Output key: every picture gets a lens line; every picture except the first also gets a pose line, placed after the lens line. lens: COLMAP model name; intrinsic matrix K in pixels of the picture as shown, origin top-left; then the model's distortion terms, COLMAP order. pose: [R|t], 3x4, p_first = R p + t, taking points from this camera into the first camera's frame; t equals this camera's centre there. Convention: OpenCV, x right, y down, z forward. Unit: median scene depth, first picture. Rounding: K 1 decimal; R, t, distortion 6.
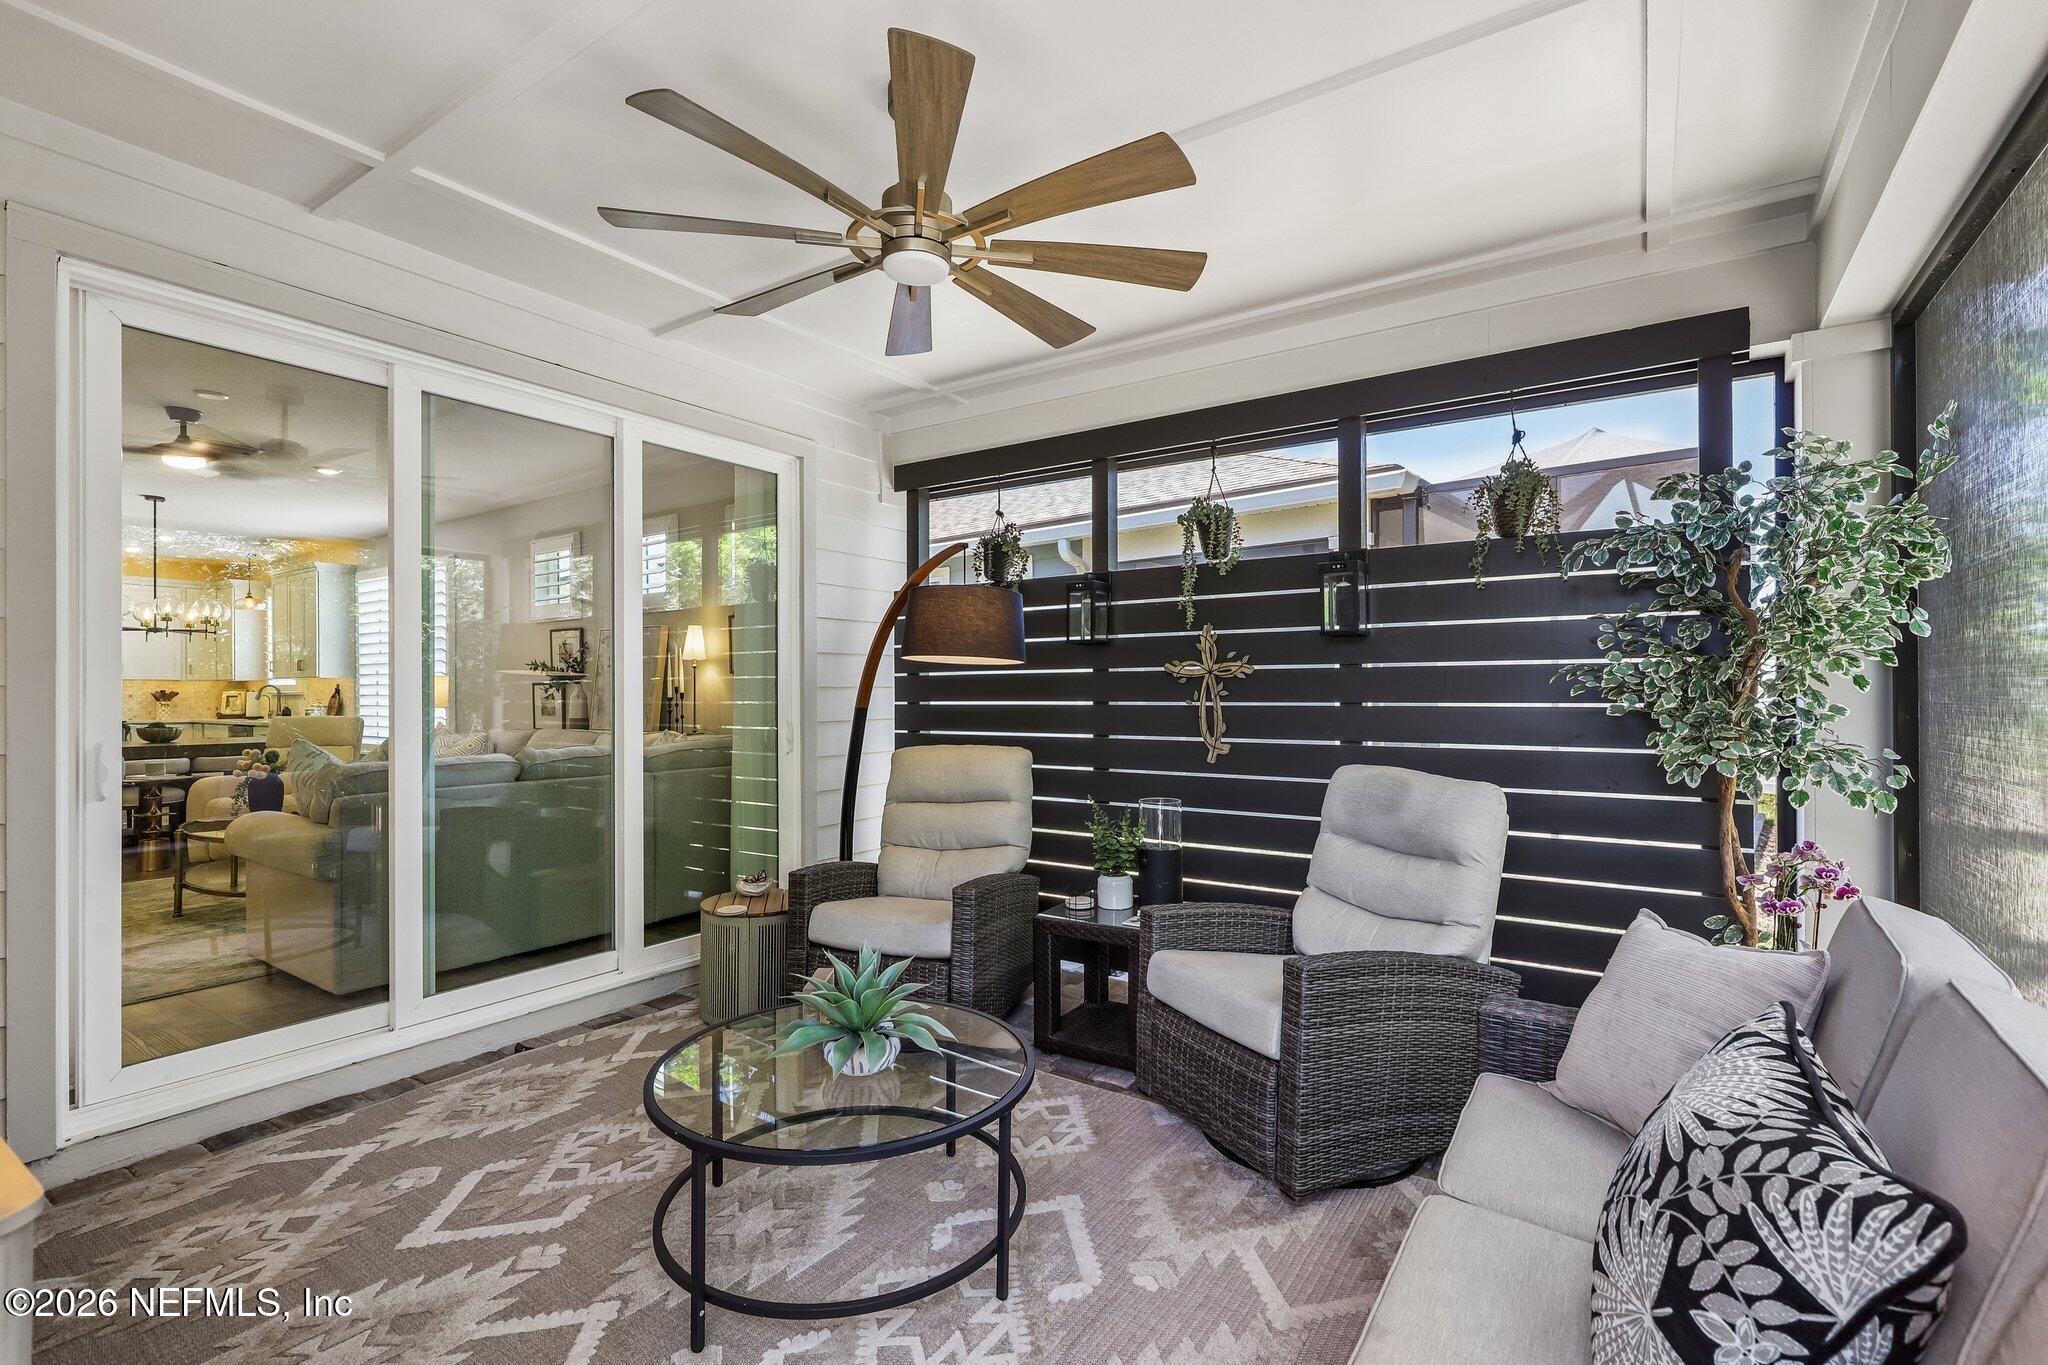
lens RADIAL K [[927.4, 0, 1029.2], [0, 927.4, 698.6], [0, 0, 1]] dist [0.000212, -0.000100]
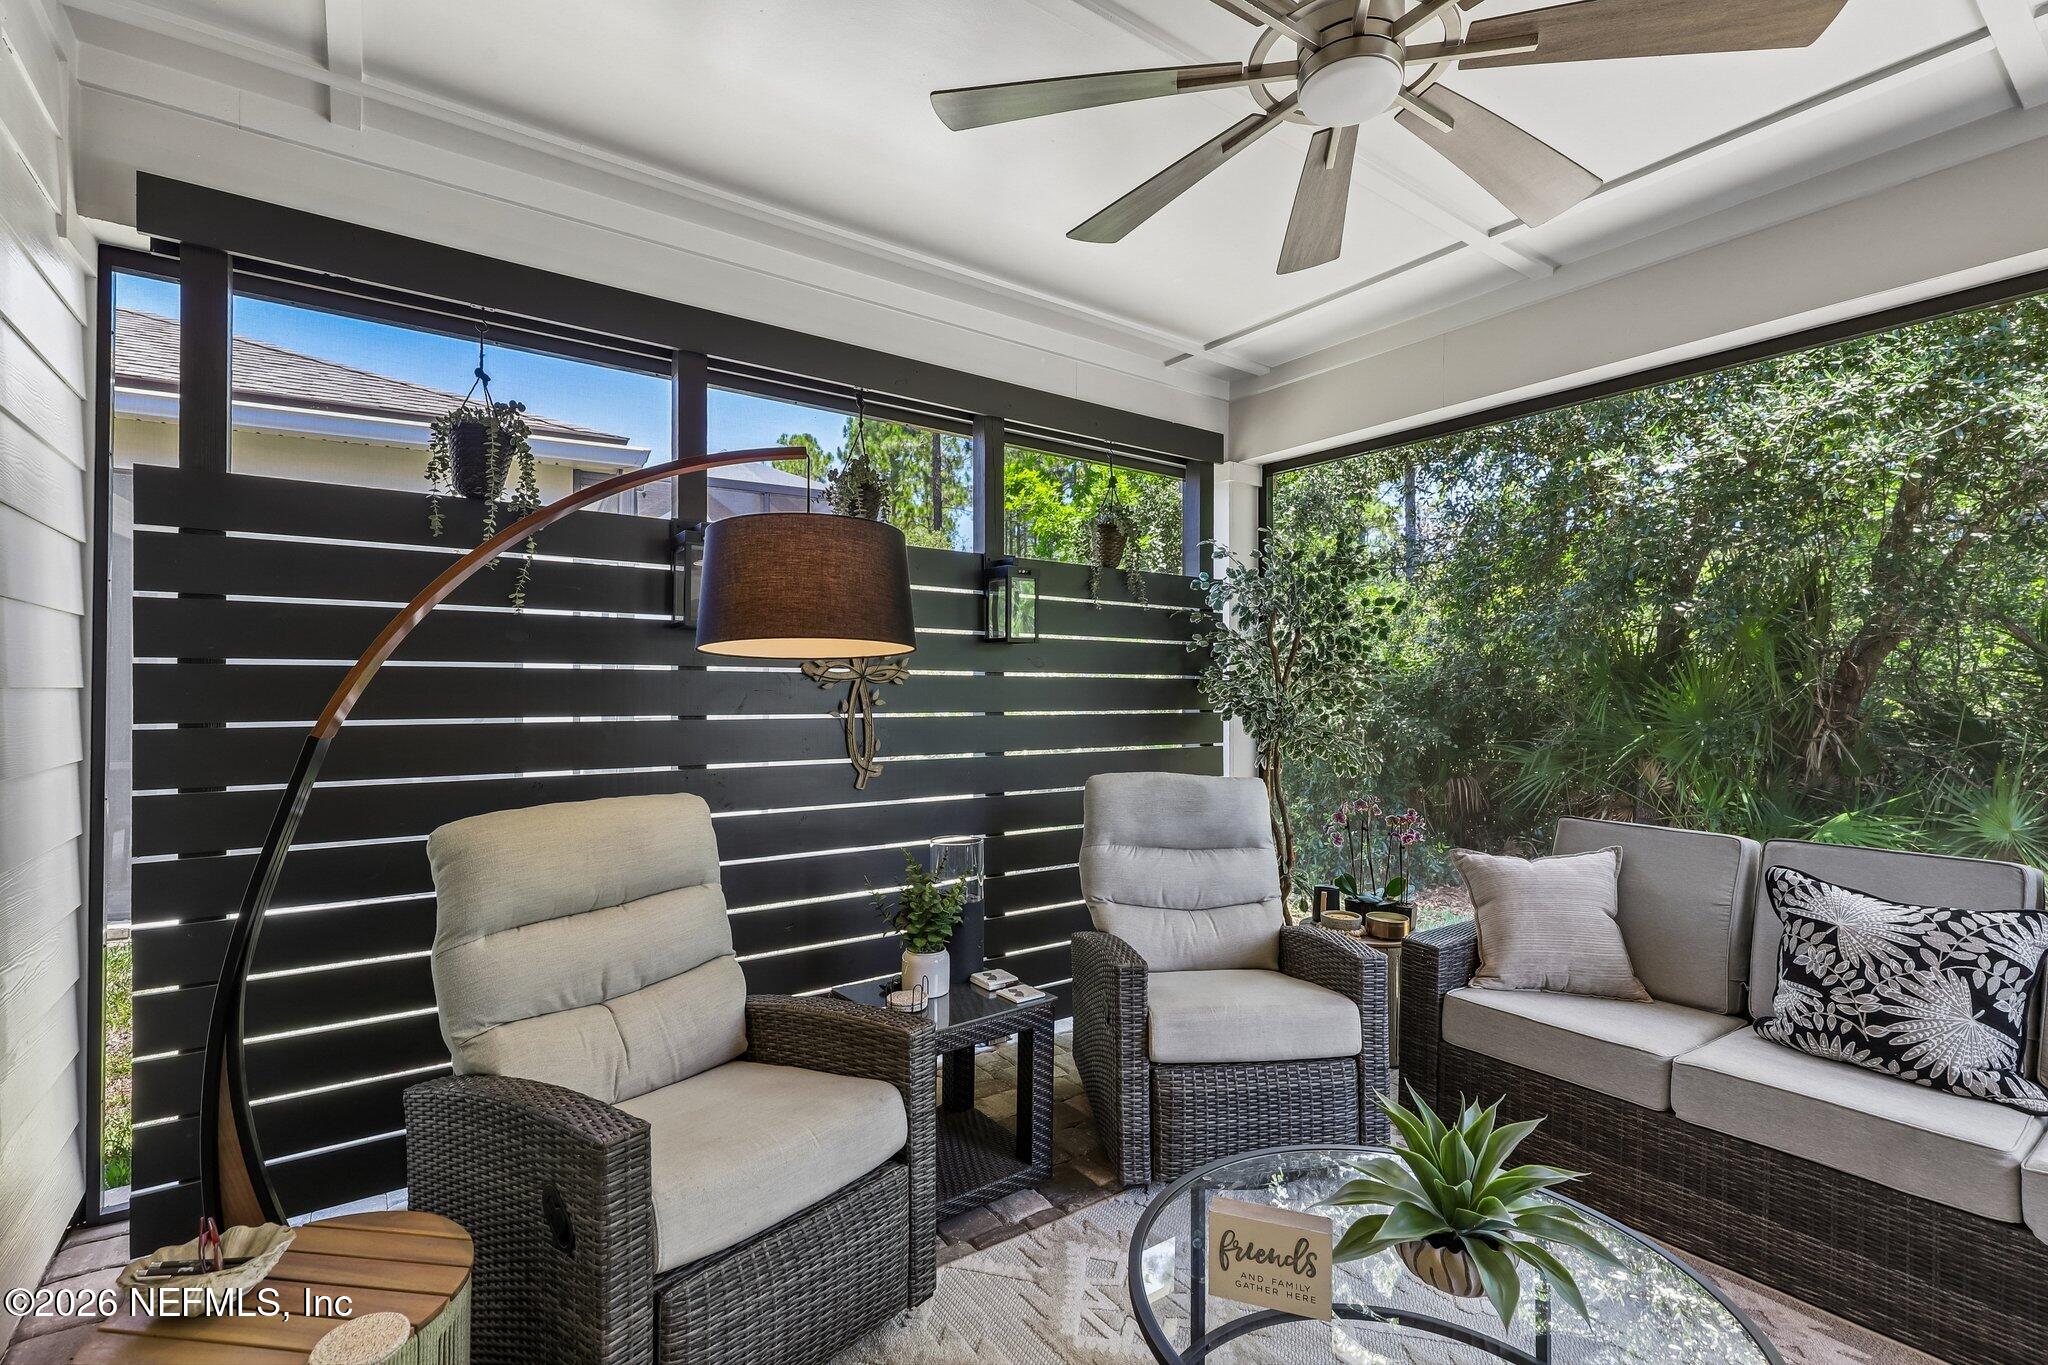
lens RADIAL K [[932.2, 0, 1030.0], [0, 932.2, 671.0], [0, 0, 1]] dist [0.001030, 0.000115]
pose [[0.346158, 0.015846, 0.938042, -0.700710], [0.004488, 0.999818, -0.018545, -0.024061], [-0.938165, 0.010630, 0.346024, 0.790868]]
